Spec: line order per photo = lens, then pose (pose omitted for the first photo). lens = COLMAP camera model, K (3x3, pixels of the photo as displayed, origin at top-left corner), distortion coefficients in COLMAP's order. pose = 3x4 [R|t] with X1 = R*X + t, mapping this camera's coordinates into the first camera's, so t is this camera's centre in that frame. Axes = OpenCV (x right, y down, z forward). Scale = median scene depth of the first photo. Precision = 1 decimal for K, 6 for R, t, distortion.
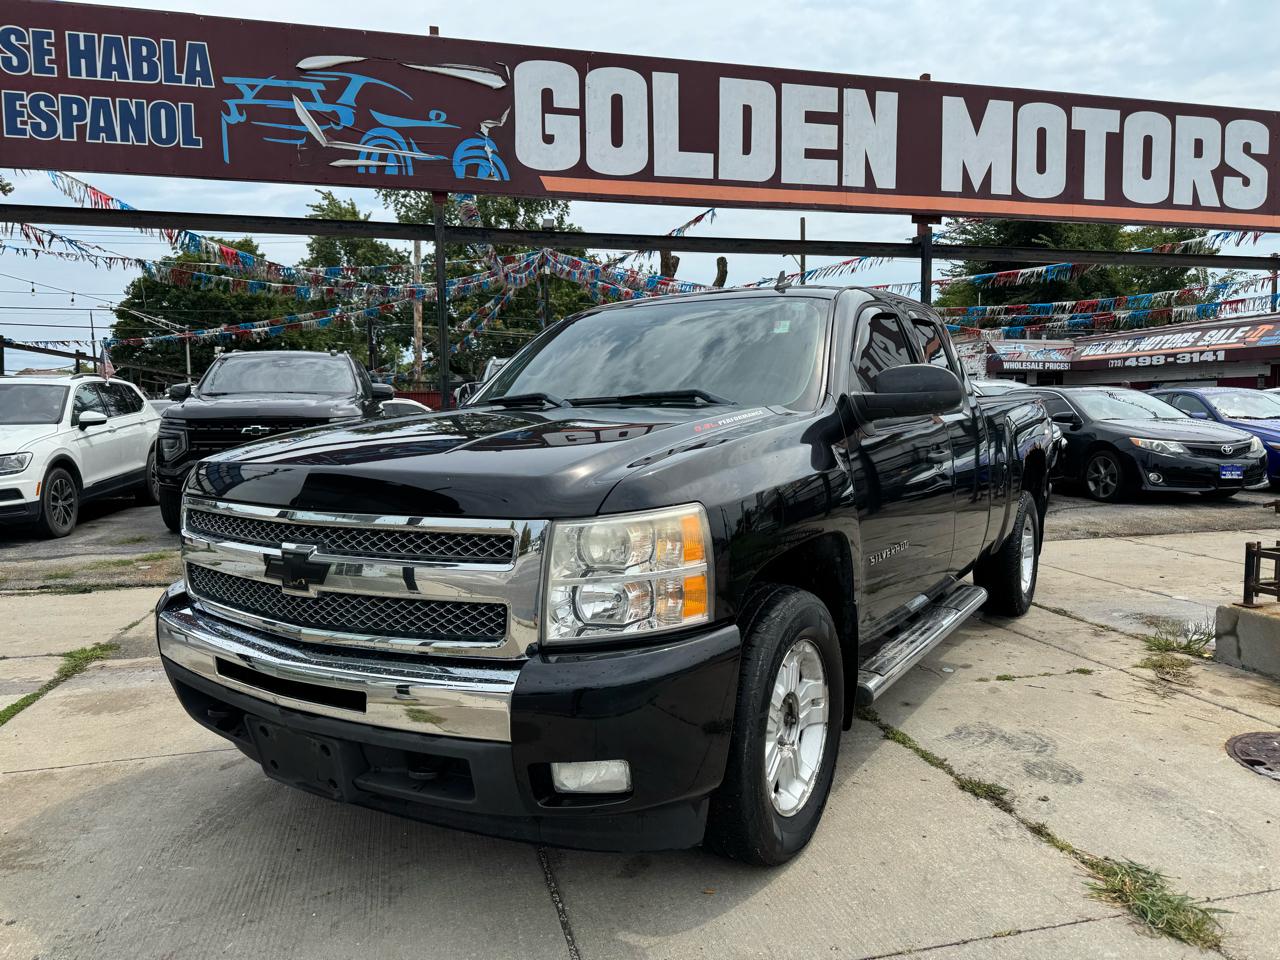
lens RADIAL K [[898.4, 0, 630.0], [0, 898.4, 482.6], [0, 0, 1]] dist [0.007956, -0.006080]
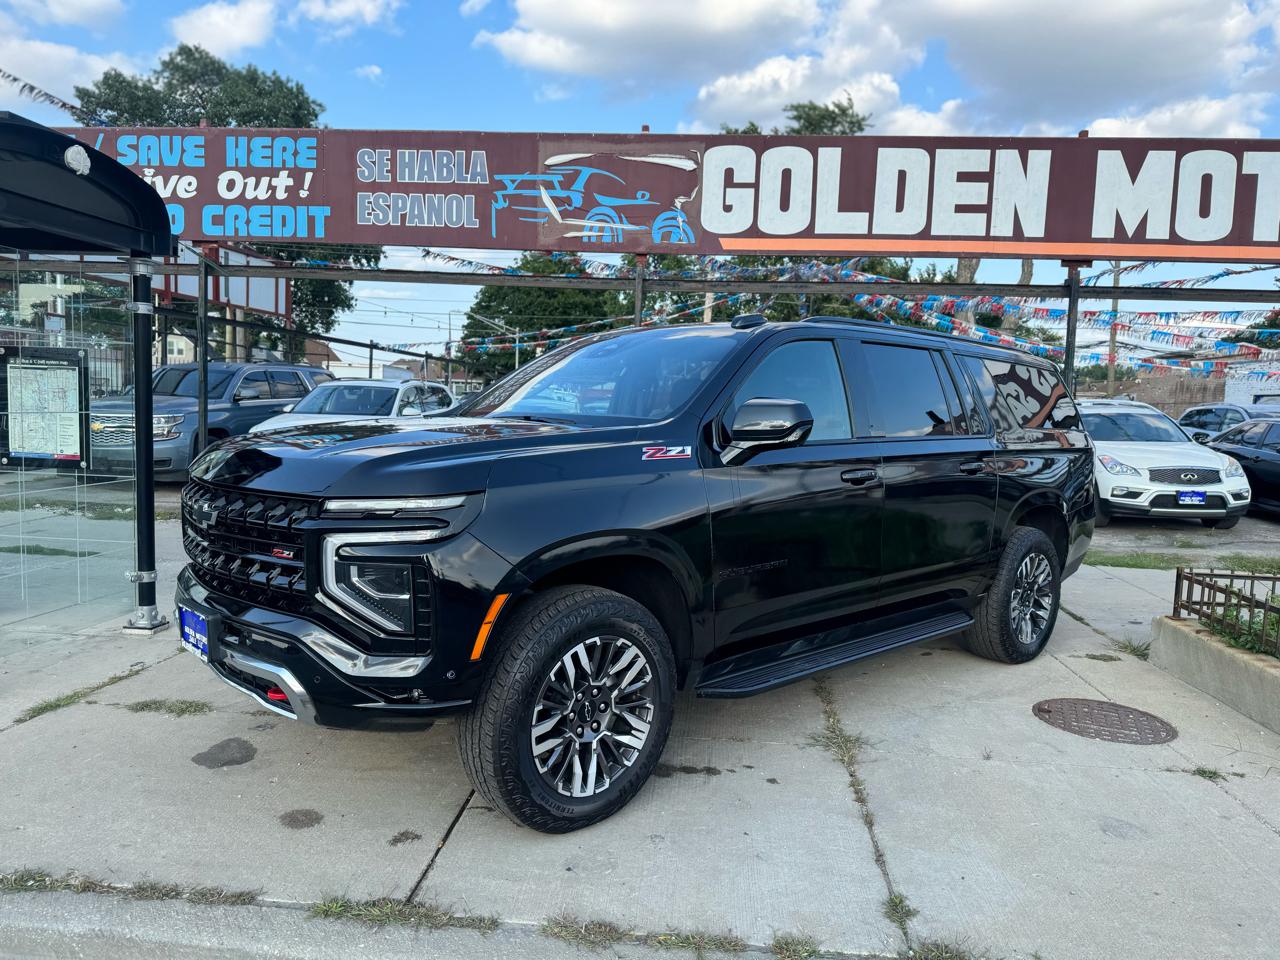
lens RADIAL K [[901.4, 0, 640.0], [0, 901.4, 480.0], [0, 0, 1]] dist [0.041630, -0.052686]
pose [[0.944091, 0.066426, -0.322924, 0.210061], [-0.066351, 0.997733, 0.011252, -0.008811], [0.322939, 0.010803, 0.946358, -0.214443]]
